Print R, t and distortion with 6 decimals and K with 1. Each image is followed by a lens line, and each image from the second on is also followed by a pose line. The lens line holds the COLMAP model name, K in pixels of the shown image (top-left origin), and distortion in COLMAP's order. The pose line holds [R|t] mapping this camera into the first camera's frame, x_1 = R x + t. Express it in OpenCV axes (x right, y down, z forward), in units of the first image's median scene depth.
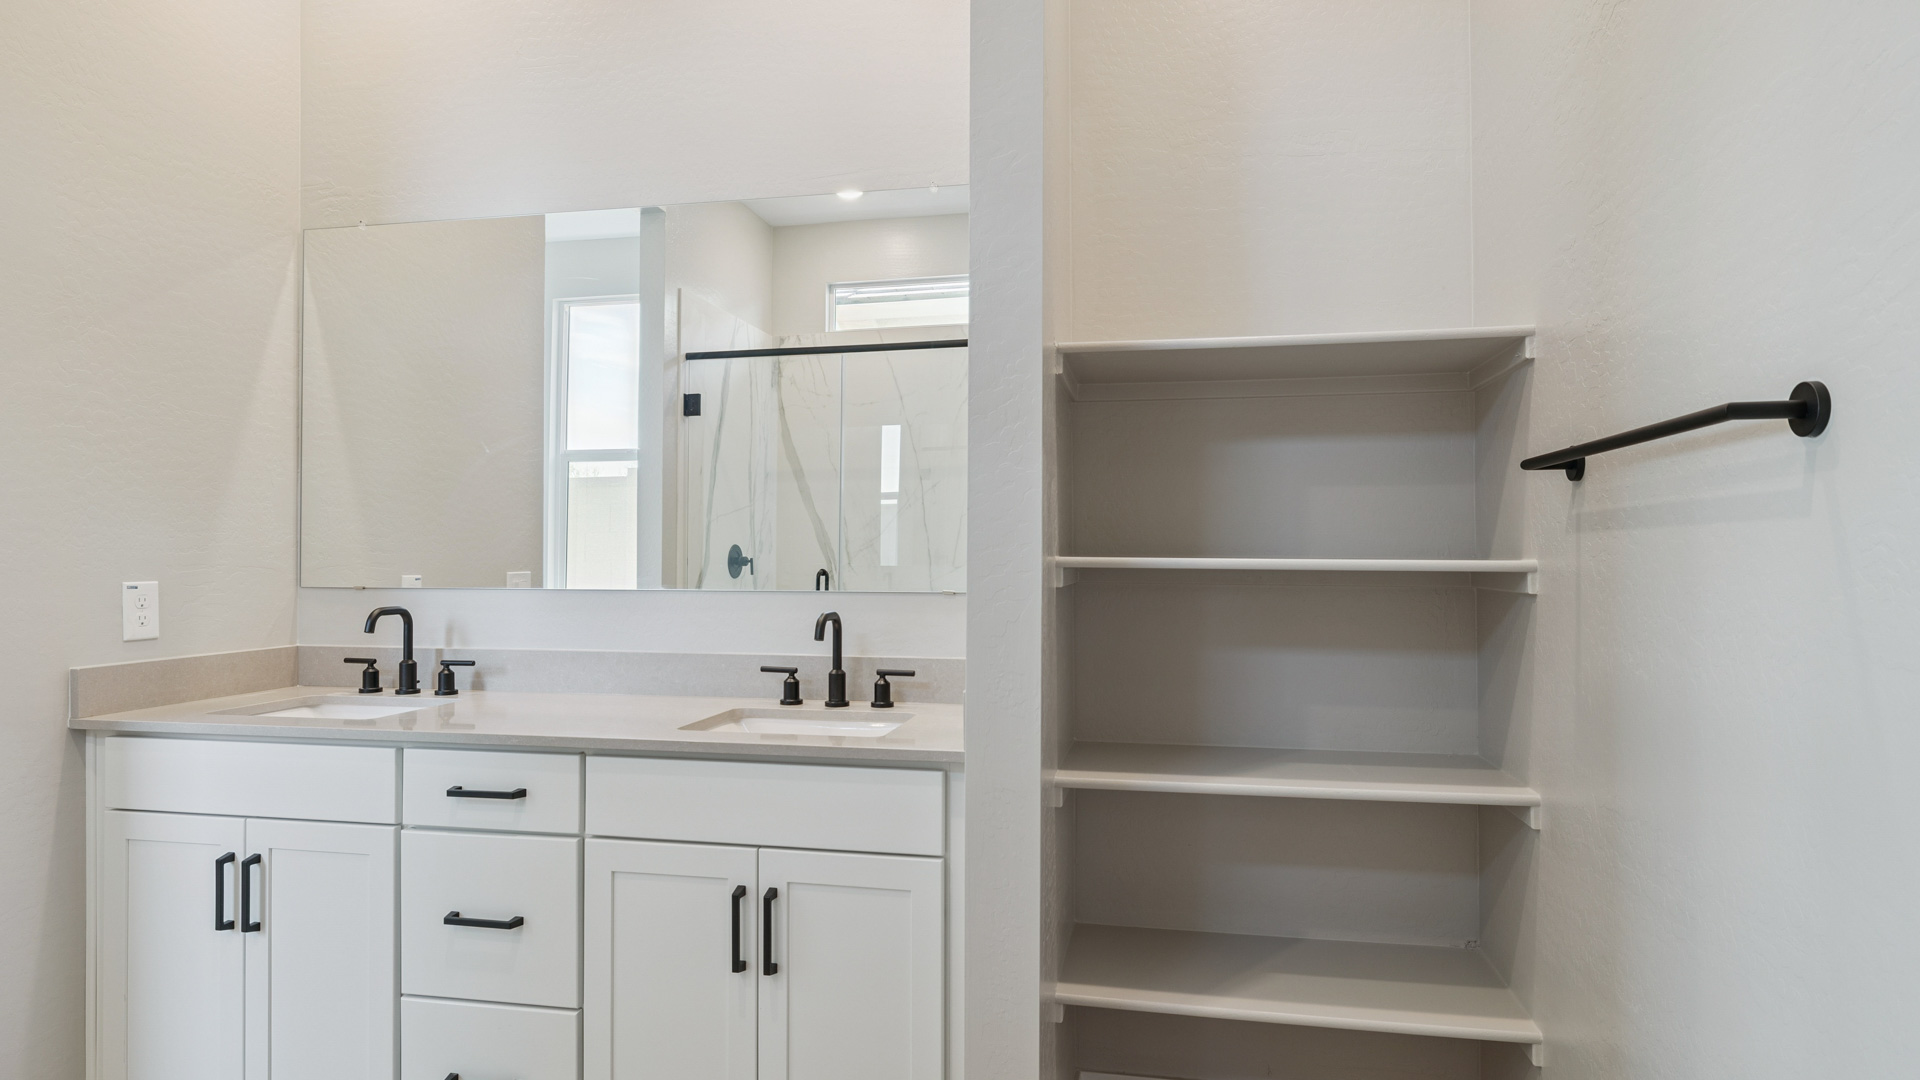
lens RADIAL K [[1063.3, 0, 960.4], [0, 1063.3, 548.7], [0, 0, 1]] dist [-0.000093, -0.001044]
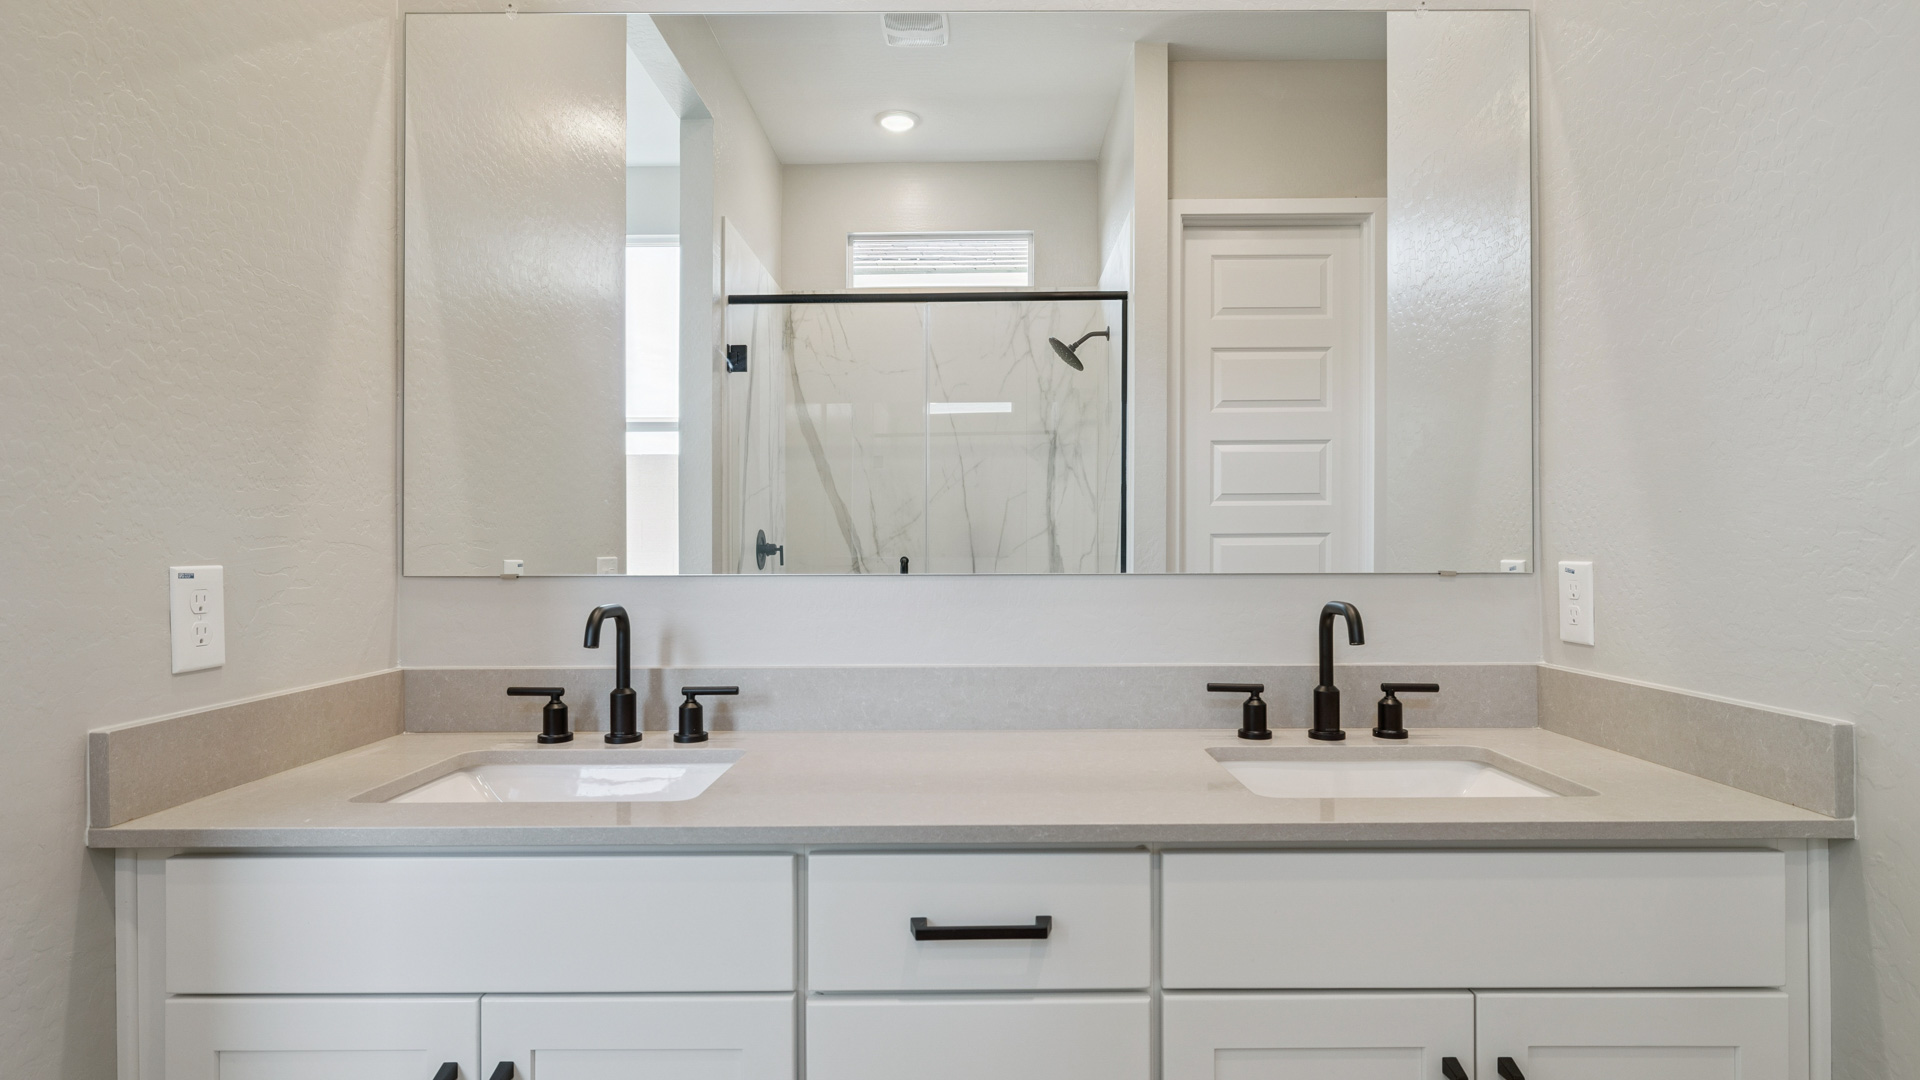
lens RADIAL K [[1012.3, 0, 967.7], [0, 1012.3, 544.0], [0, 0, 1]] dist [-0.002415, -0.000486]
pose [[0.980690, -0.003050, 0.195547, -0.443755], [0.003510, 0.999992, -0.002005, 0.020837], [-0.195540, 0.002652, 0.980692, 0.374905]]
